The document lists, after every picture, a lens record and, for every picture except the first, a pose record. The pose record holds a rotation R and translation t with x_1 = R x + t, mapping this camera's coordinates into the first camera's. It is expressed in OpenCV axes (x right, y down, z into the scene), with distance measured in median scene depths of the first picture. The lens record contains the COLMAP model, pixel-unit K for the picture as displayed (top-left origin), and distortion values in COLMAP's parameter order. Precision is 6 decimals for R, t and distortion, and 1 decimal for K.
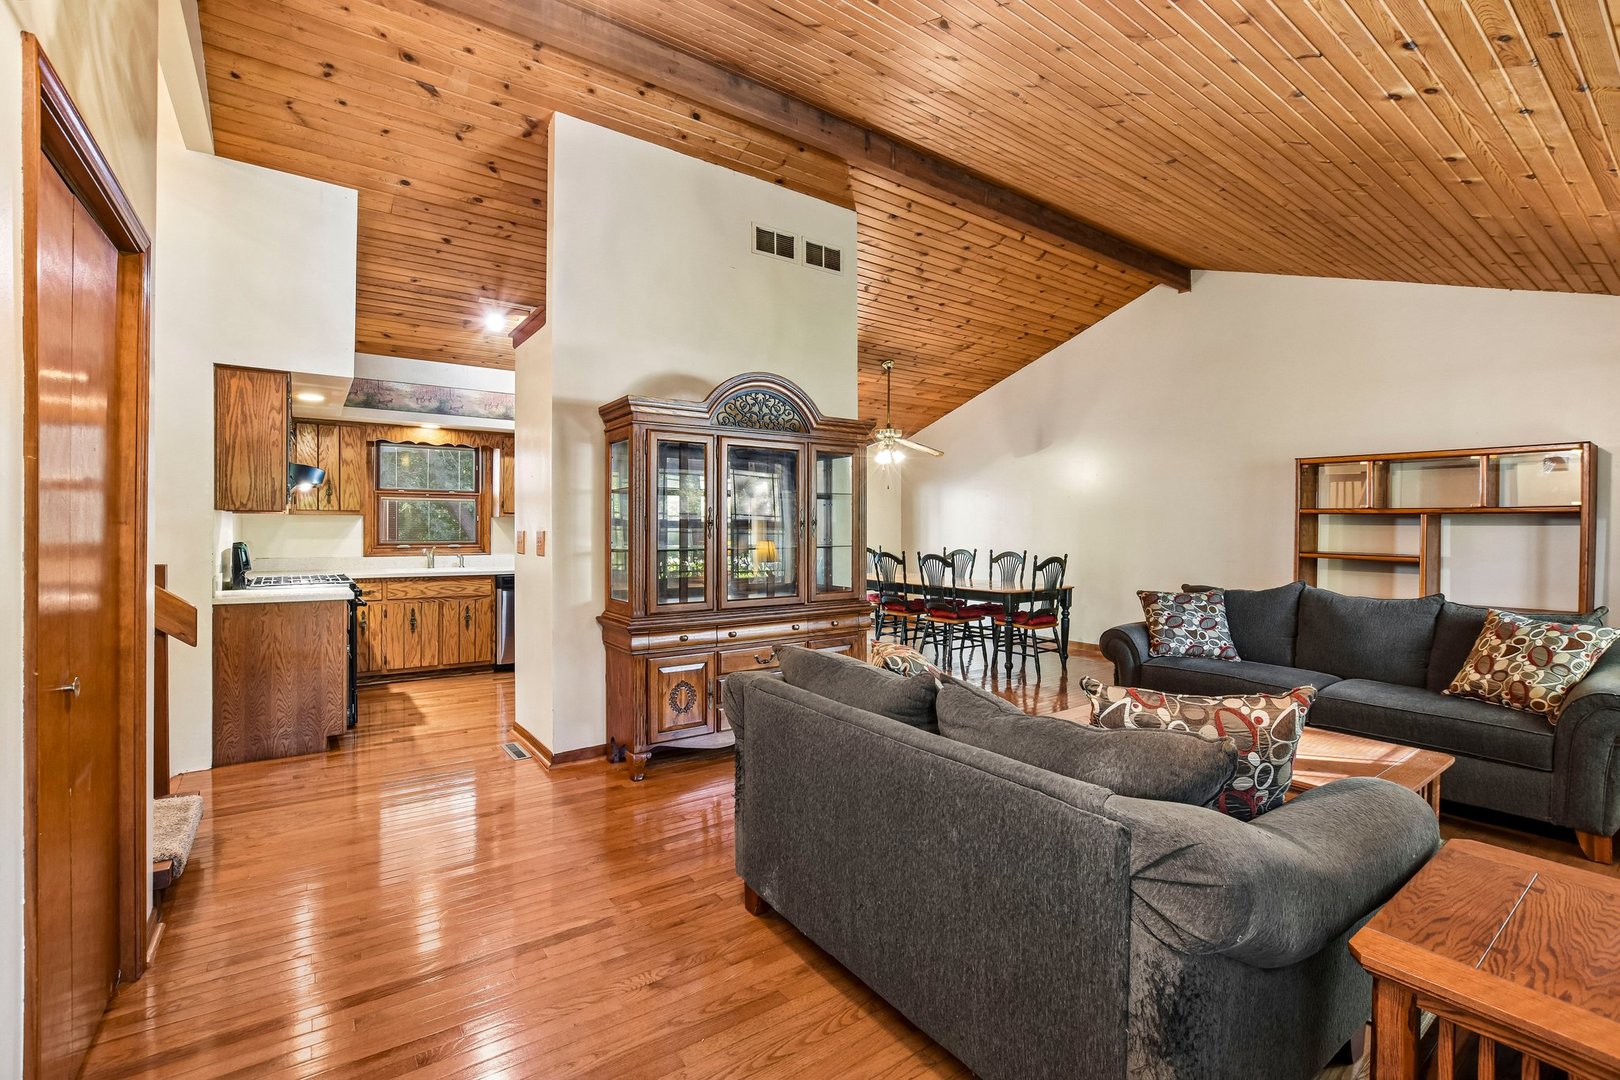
lens RADIAL K [[723.0, 0, 808.9], [0, 723.0, 524.4], [0, 0, 1]] dist [-0.028989, 0.002342]
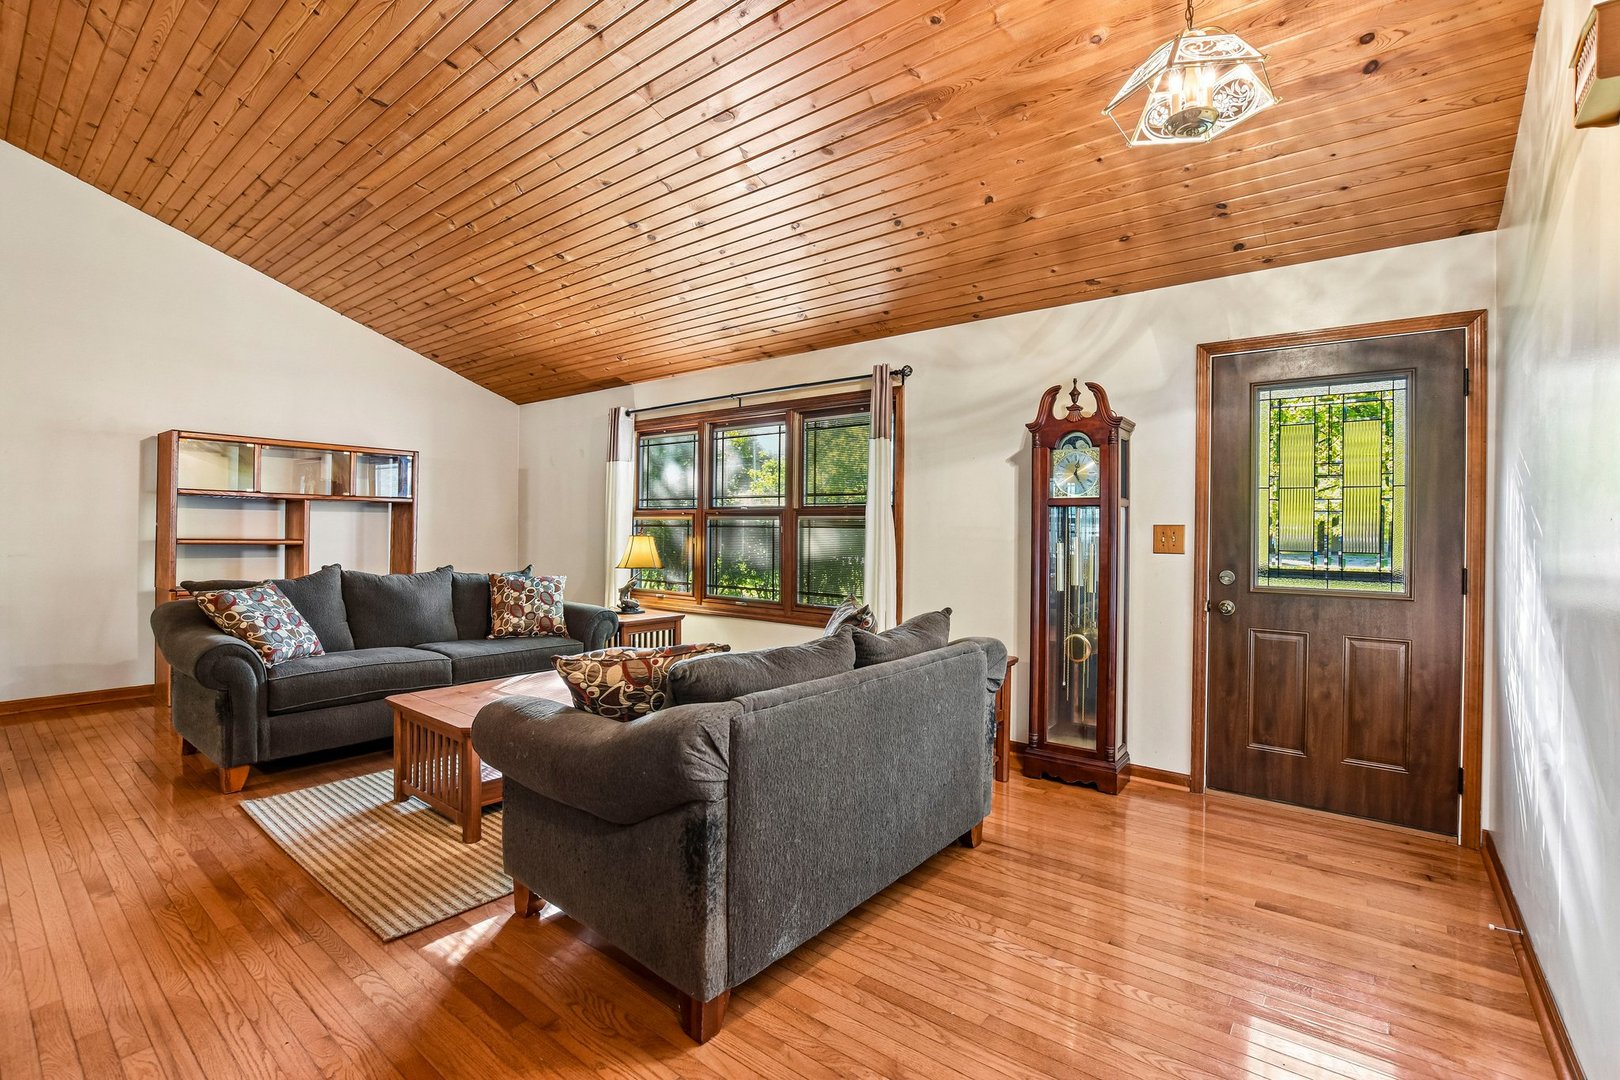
lens RADIAL K [[723.0, 0, 818.3], [0, 723.0, 530.9], [0, 0, 1]] dist [-0.028989, 0.002342]
pose [[-0.273012, -0.013429, 0.961917, -0.450550], [-0.013233, 0.999860, 0.010203, 0.012829], [-0.961920, -0.009943, -0.273151, 0.622411]]
